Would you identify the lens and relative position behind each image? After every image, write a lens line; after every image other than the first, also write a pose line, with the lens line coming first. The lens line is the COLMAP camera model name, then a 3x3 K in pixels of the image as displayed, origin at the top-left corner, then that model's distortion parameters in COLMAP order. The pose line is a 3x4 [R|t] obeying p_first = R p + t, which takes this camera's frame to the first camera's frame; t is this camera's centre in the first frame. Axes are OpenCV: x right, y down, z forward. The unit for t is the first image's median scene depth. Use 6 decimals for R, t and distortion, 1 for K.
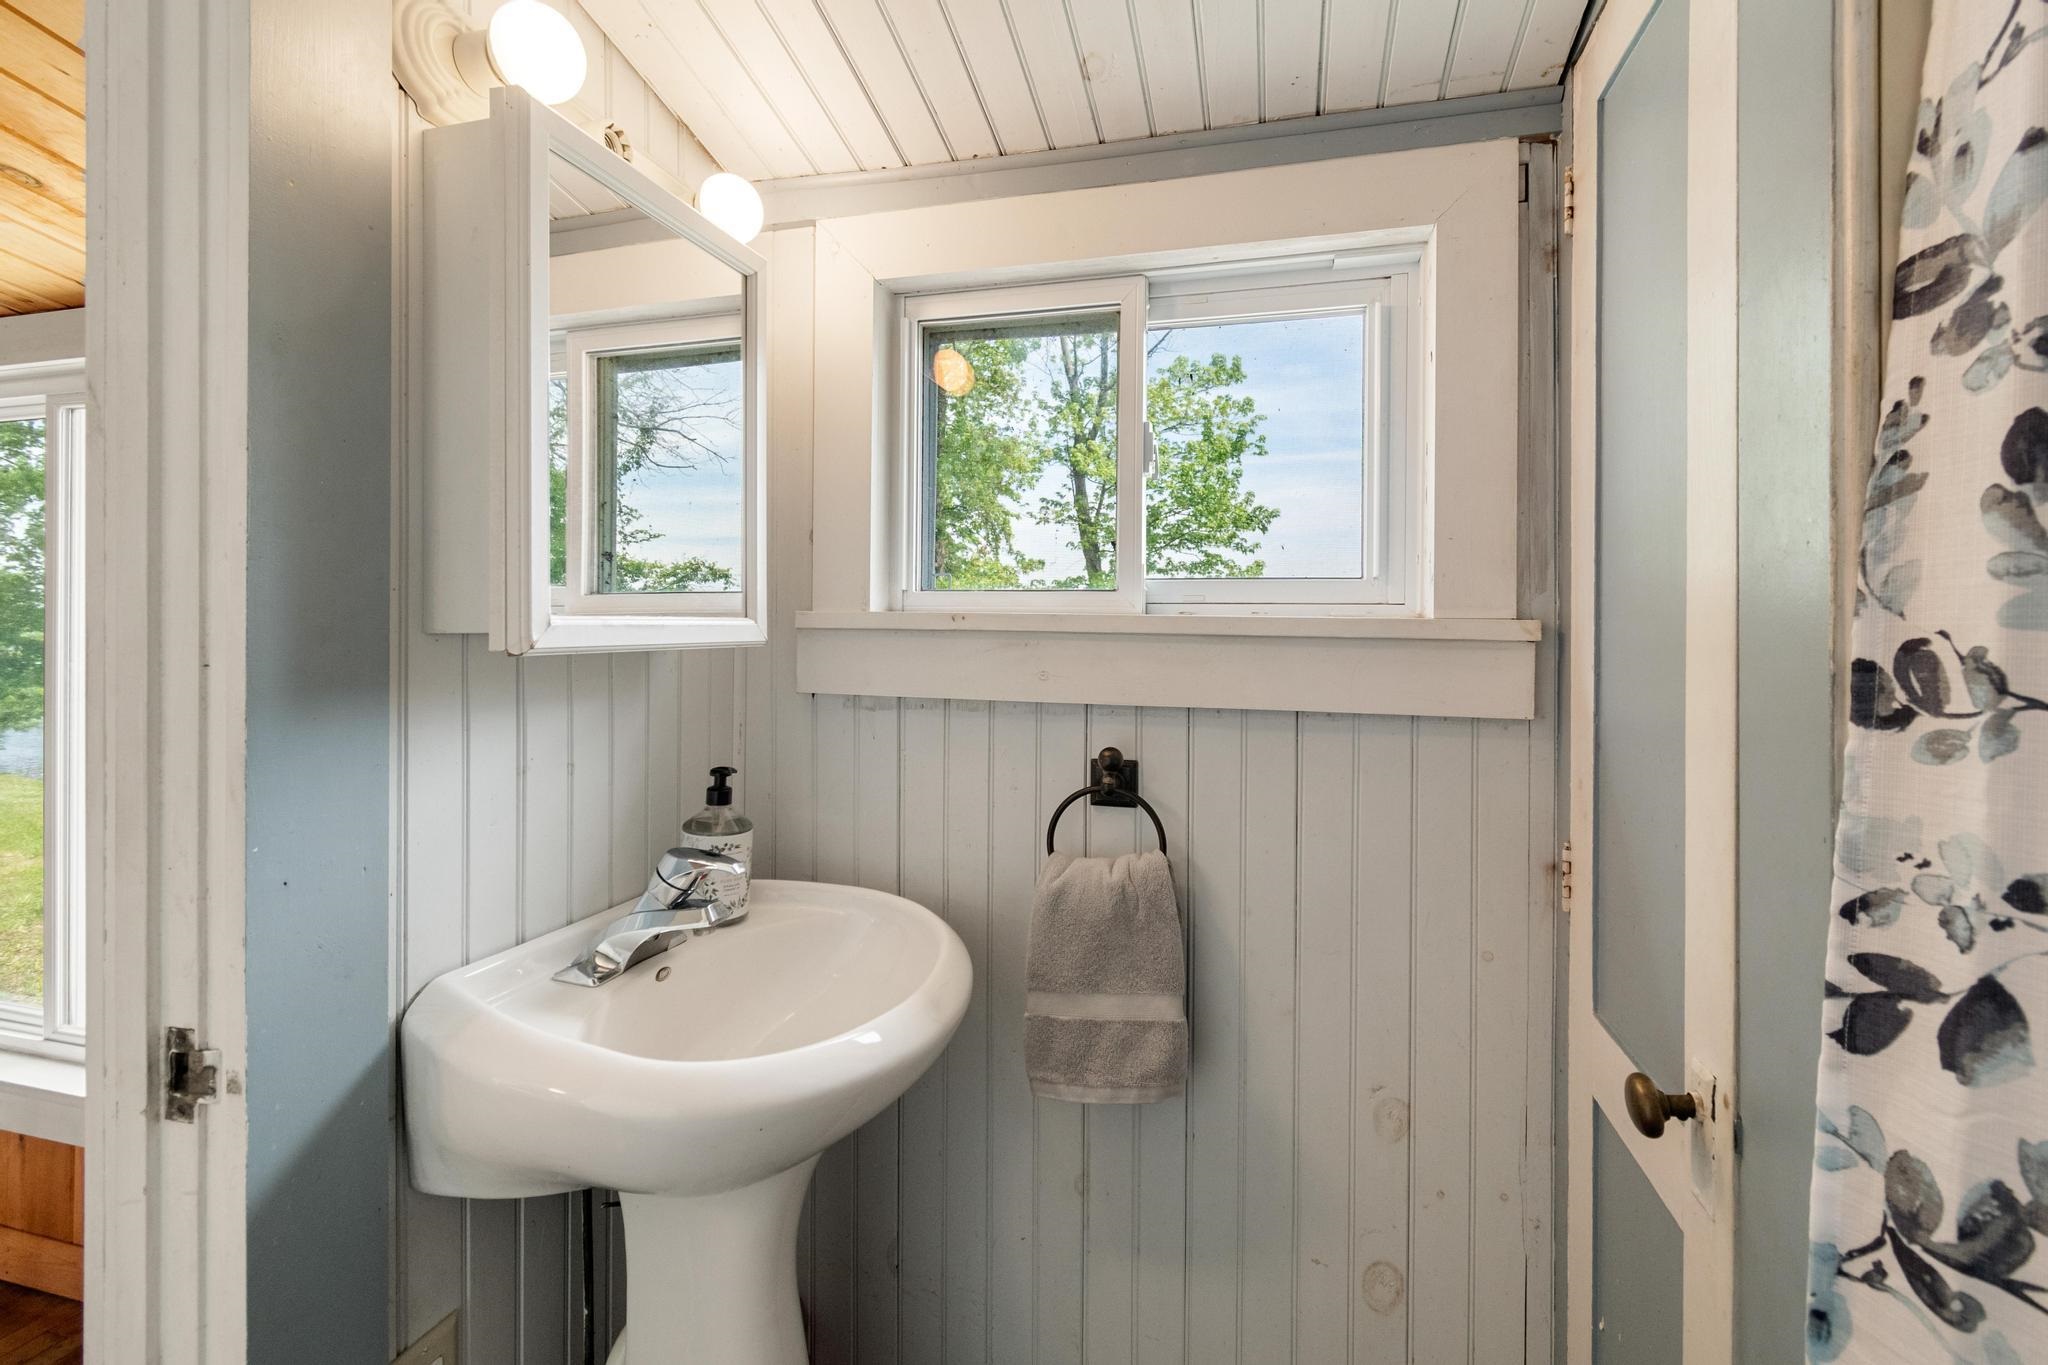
lens RADIAL K [[914.0, 0, 1061.4], [0, 914.0, 644.7], [0, 0, 1]] dist [0.000756, -0.000440]
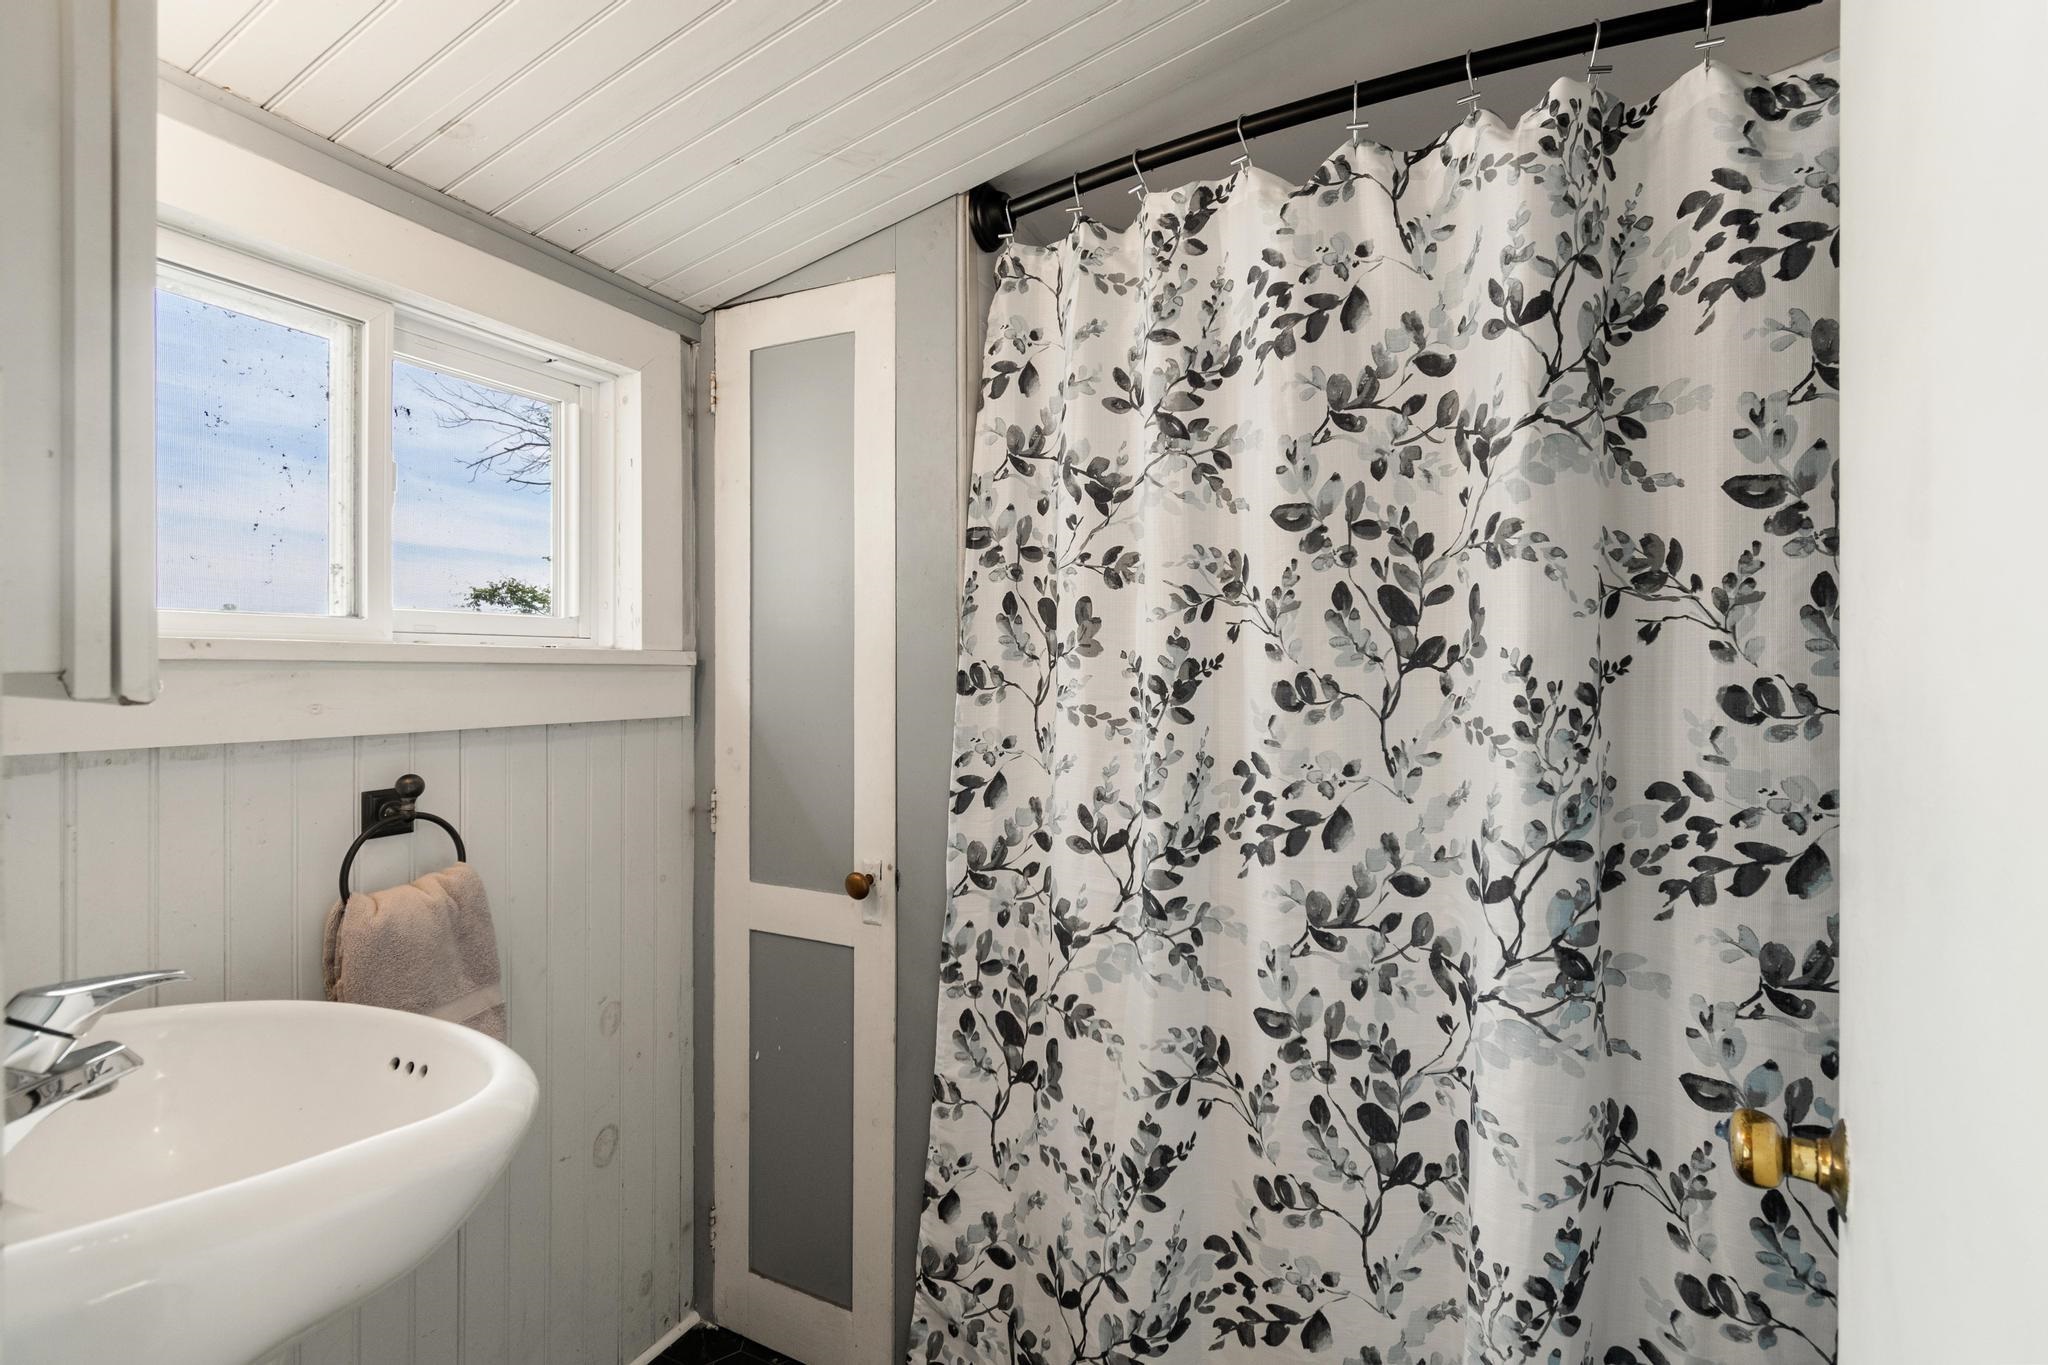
lens RADIAL K [[880.6, 0, 1030.7], [0, 880.6, 725.1], [0, 0, 1]] dist [-0.001241, -0.000268]
pose [[0.195079, -0.077346, 0.977733, -1.635750], [0.012467, 0.997001, 0.076383, -0.019482], [-0.980708, -0.002711, 0.195458, 0.265062]]
